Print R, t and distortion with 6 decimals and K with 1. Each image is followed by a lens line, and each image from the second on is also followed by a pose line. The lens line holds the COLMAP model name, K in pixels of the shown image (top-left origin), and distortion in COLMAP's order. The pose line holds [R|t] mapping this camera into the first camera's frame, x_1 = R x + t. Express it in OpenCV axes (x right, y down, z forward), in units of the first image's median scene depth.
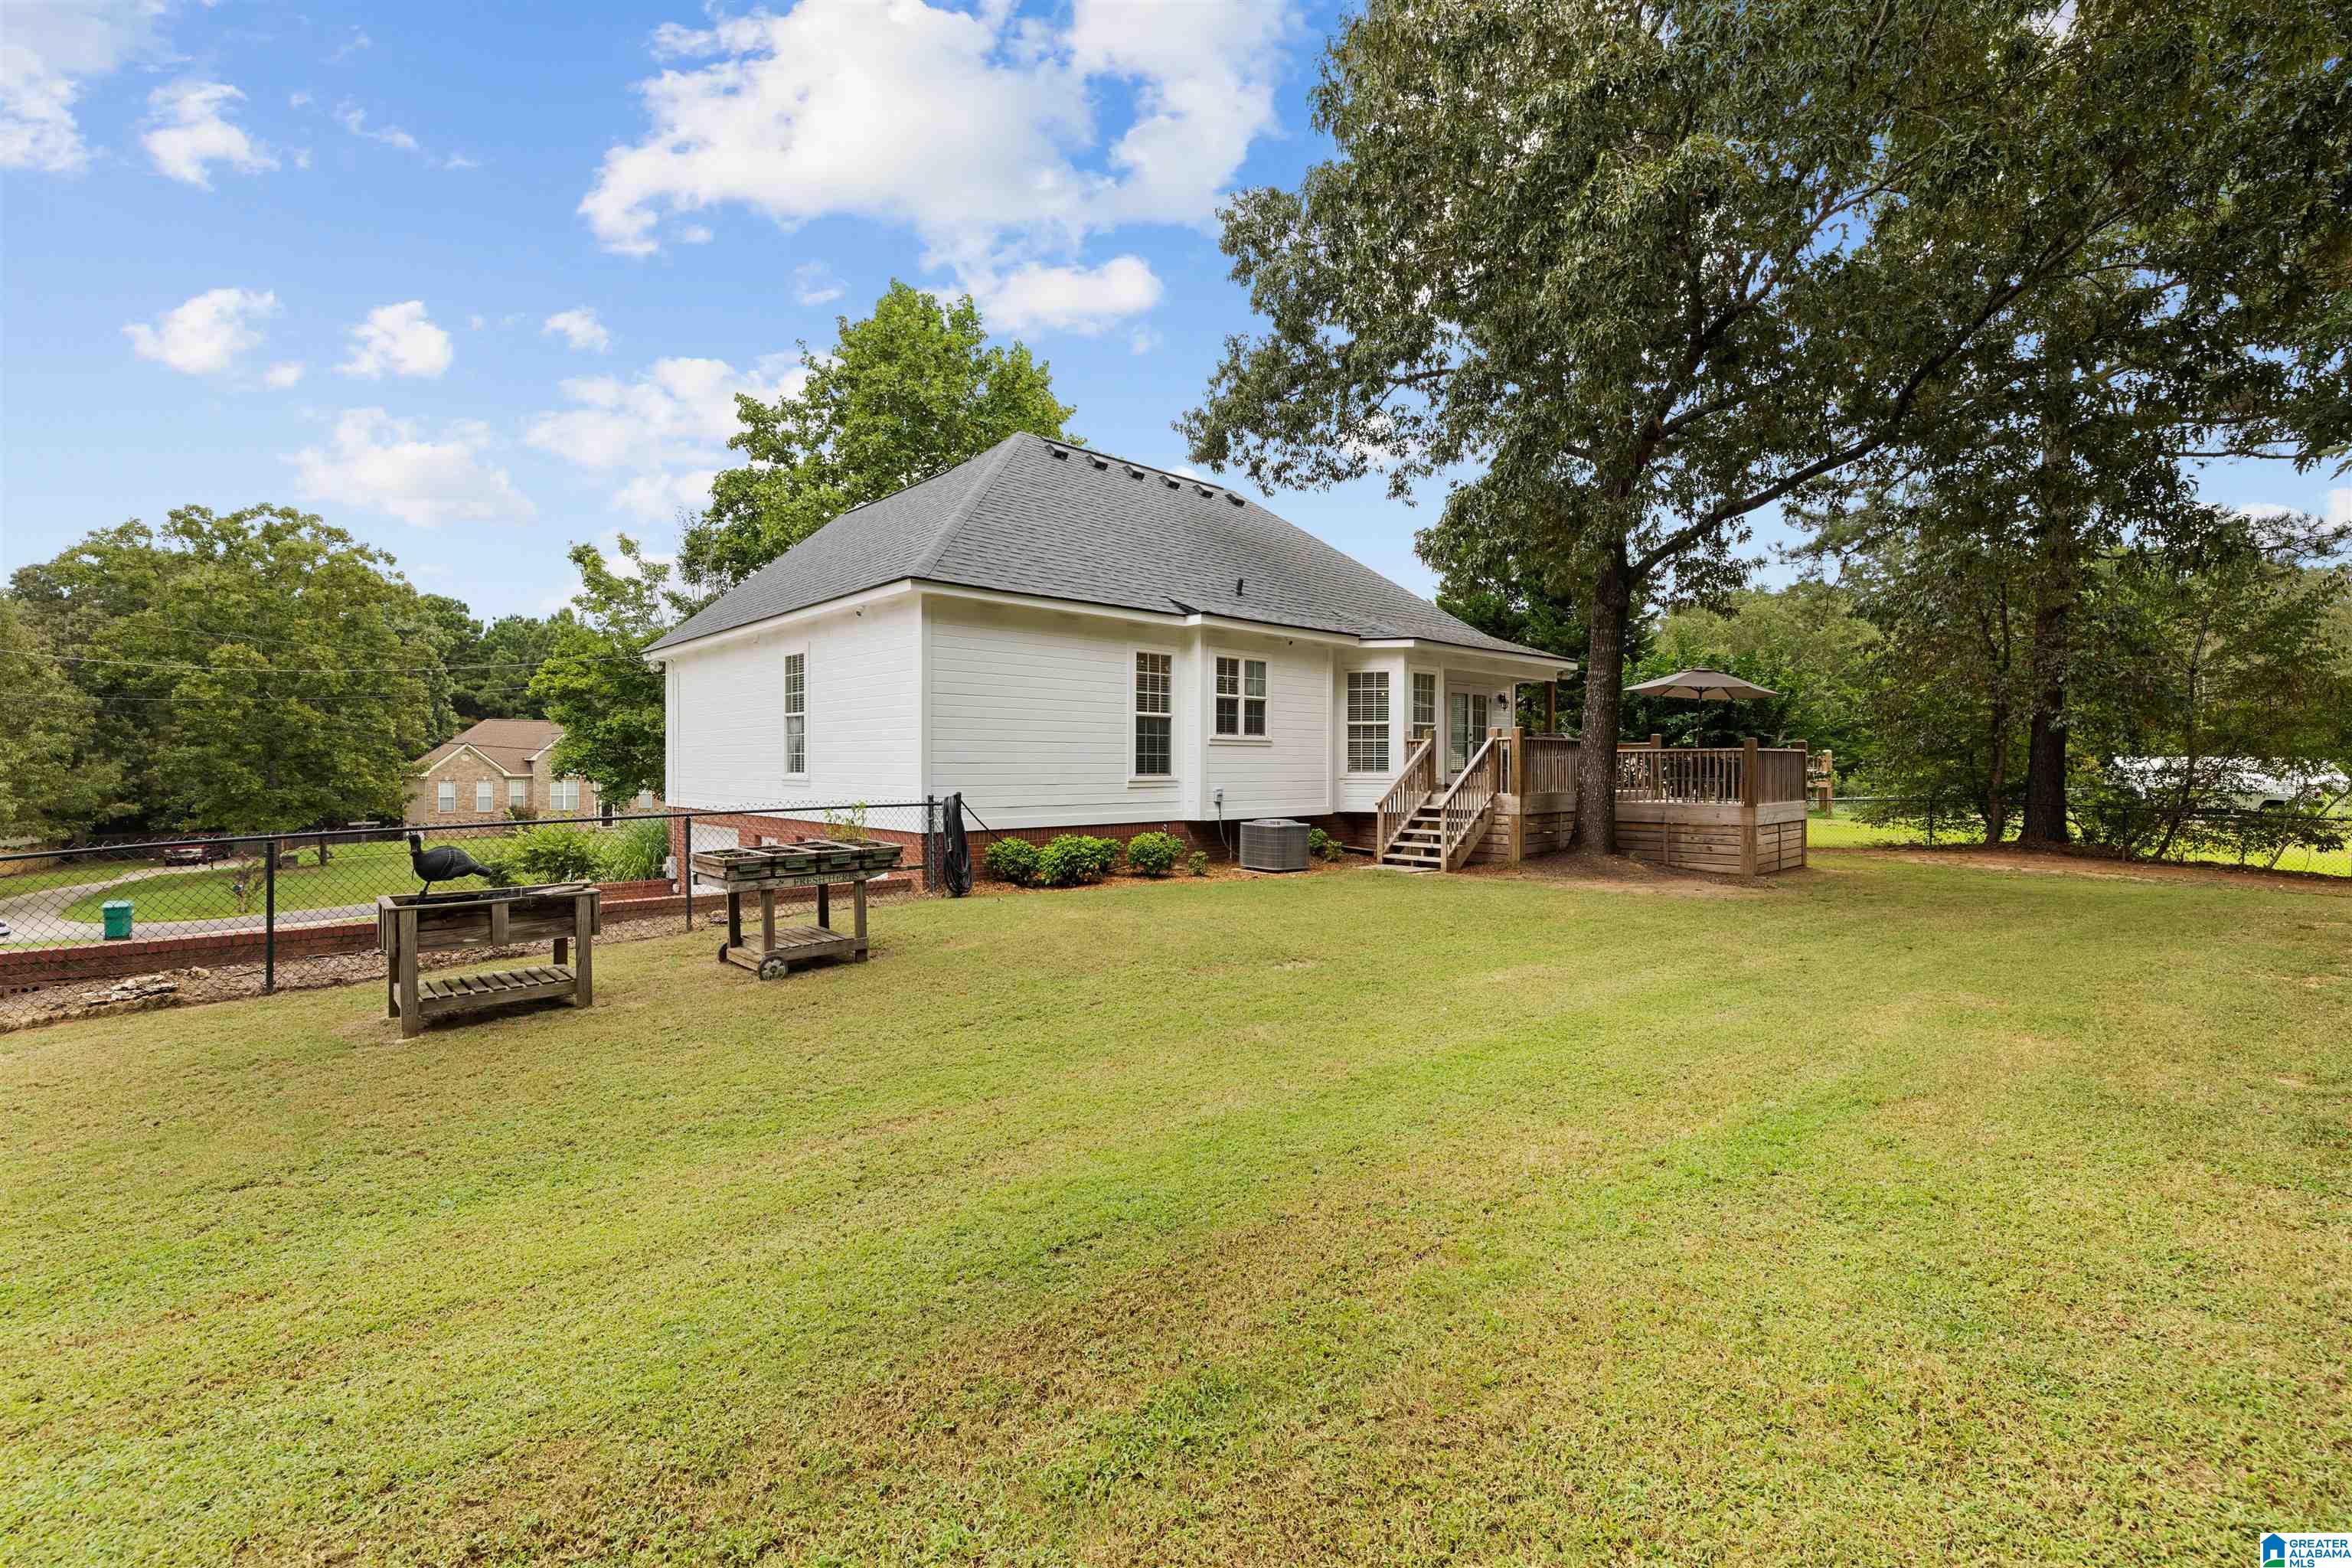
lens RADIAL K [[980.7, 0, 1174.1], [0, 980.7, 755.0], [0, 0, 1]] dist [0.001223, 0.000139]
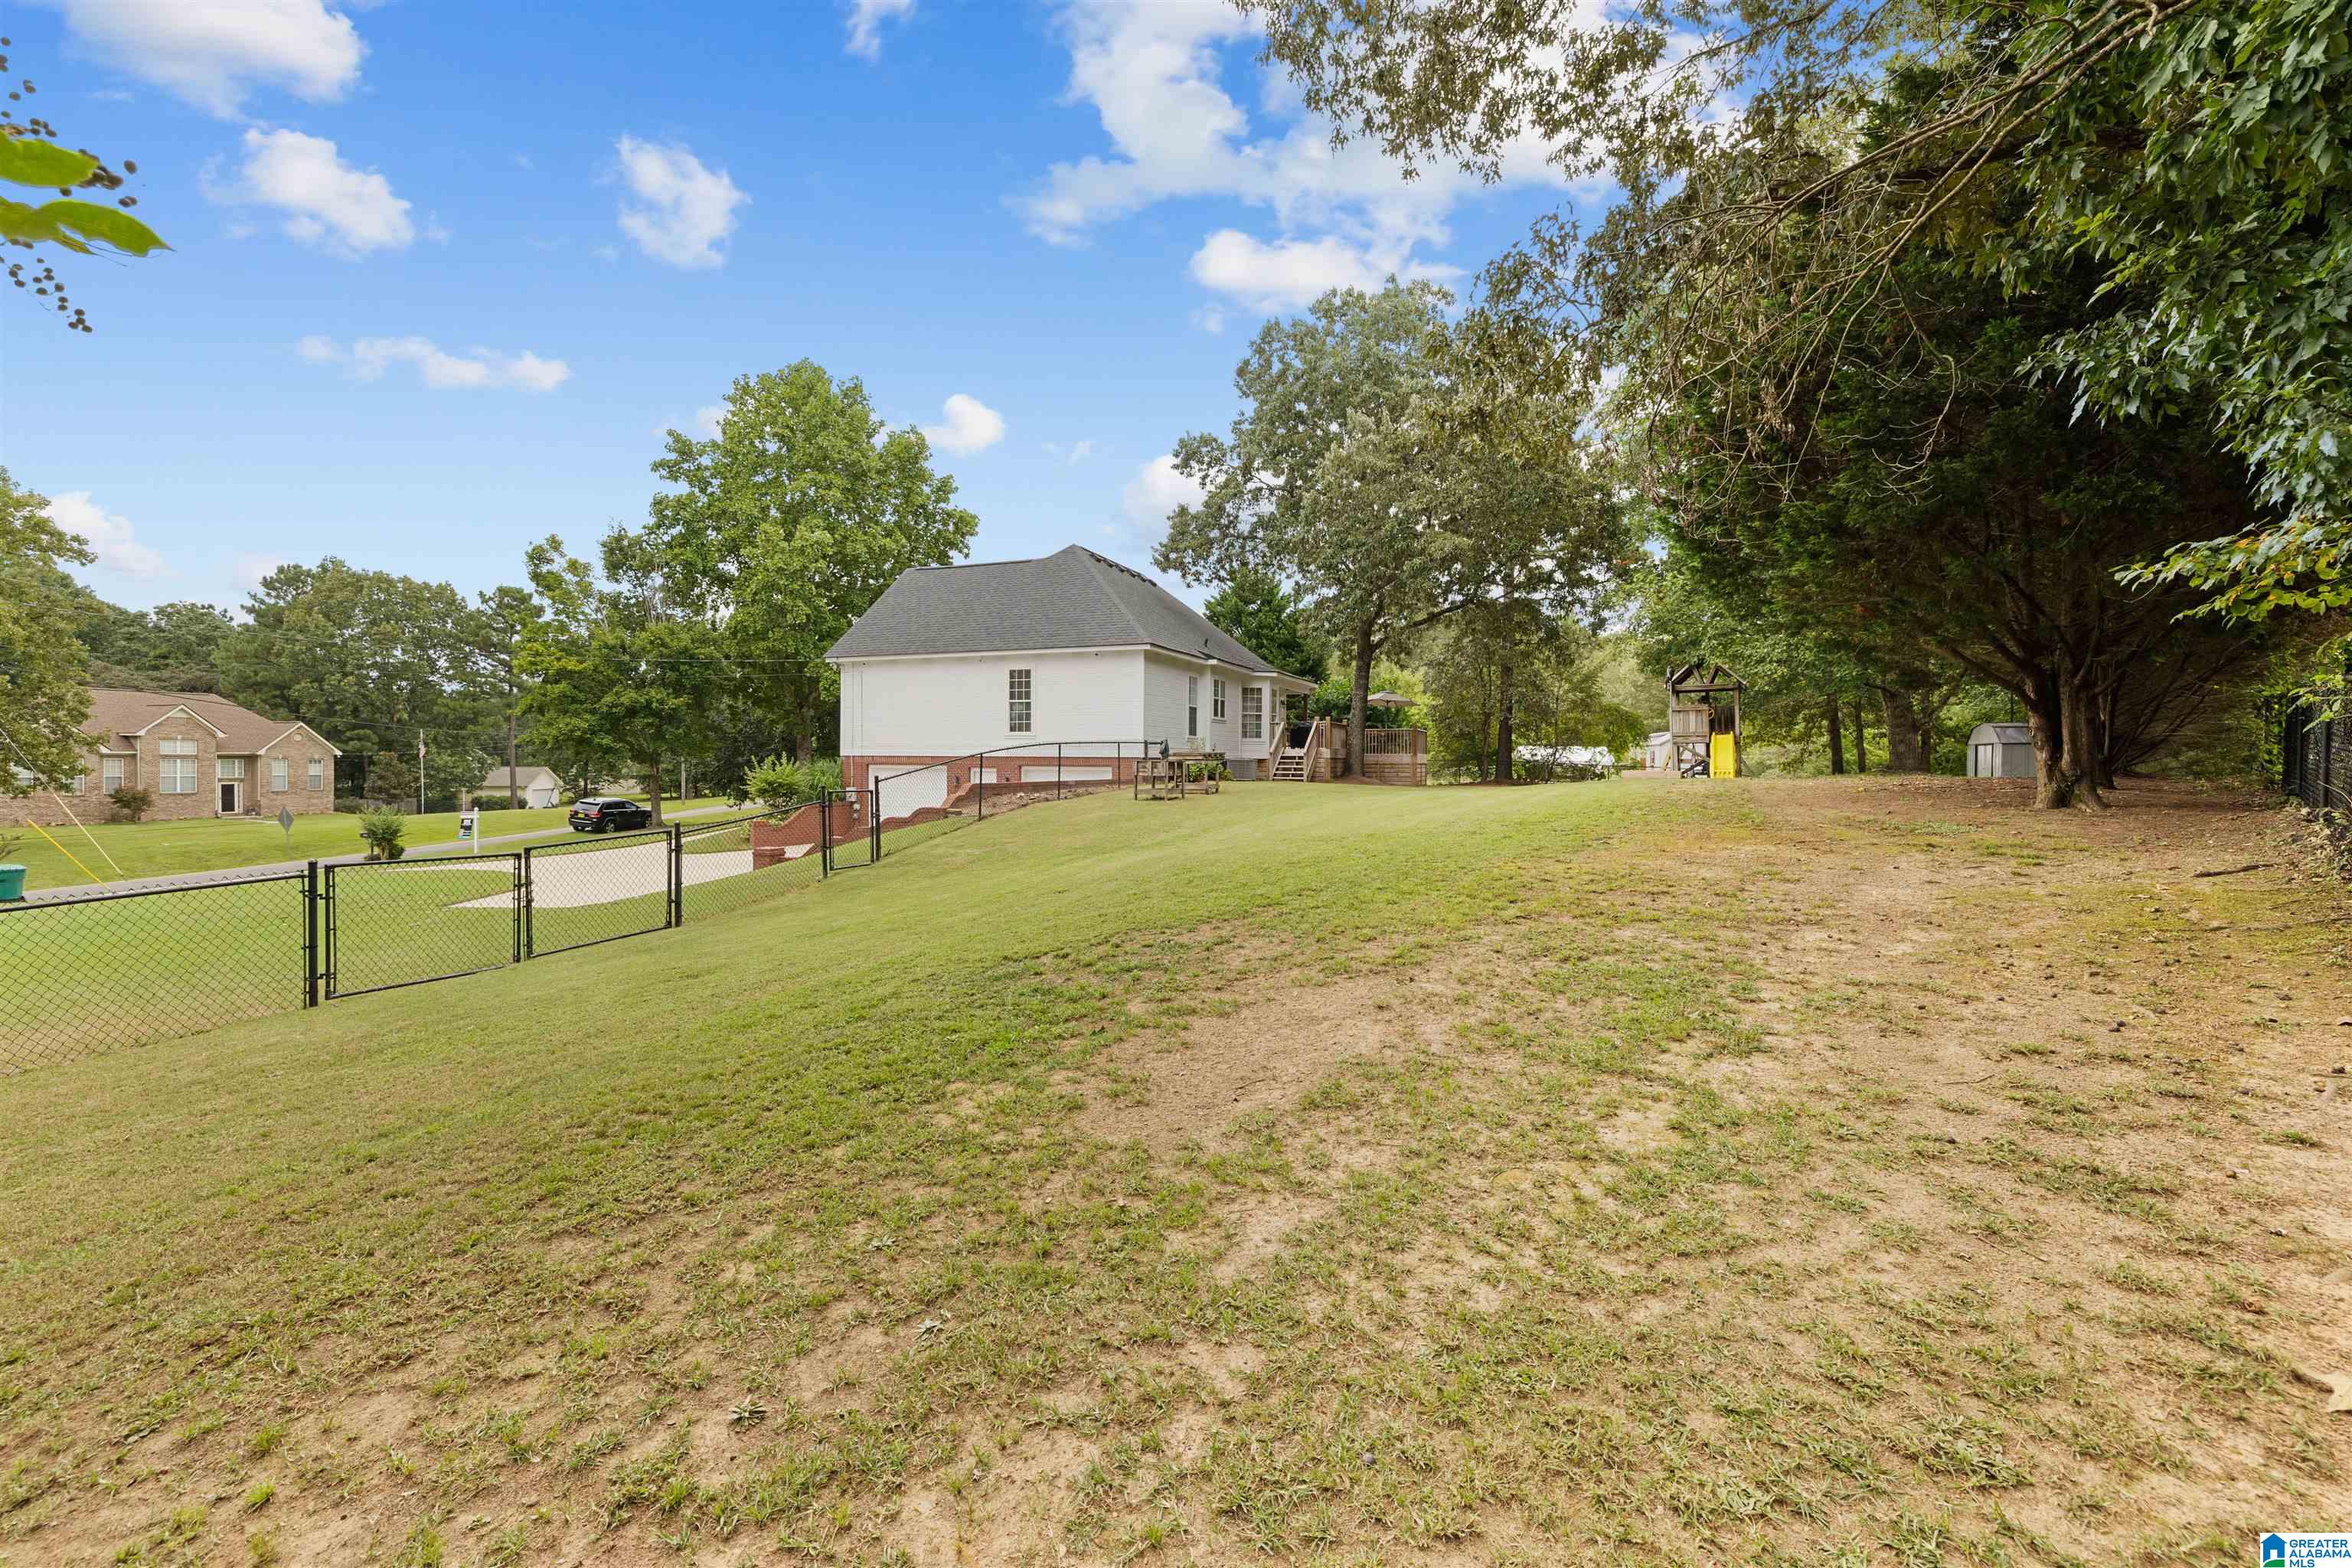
lens RADIAL K [[980.7, 0, 1174.1], [0, 980.7, 755.0], [0, 0, 1]] dist [0.001223, 0.000139]
pose [[0.902212, 0.006374, 0.431247, -0.735210], [-0.008867, 0.999954, 0.003771, 0.041567], [-0.431203, -0.007226, 0.902226, -0.658342]]
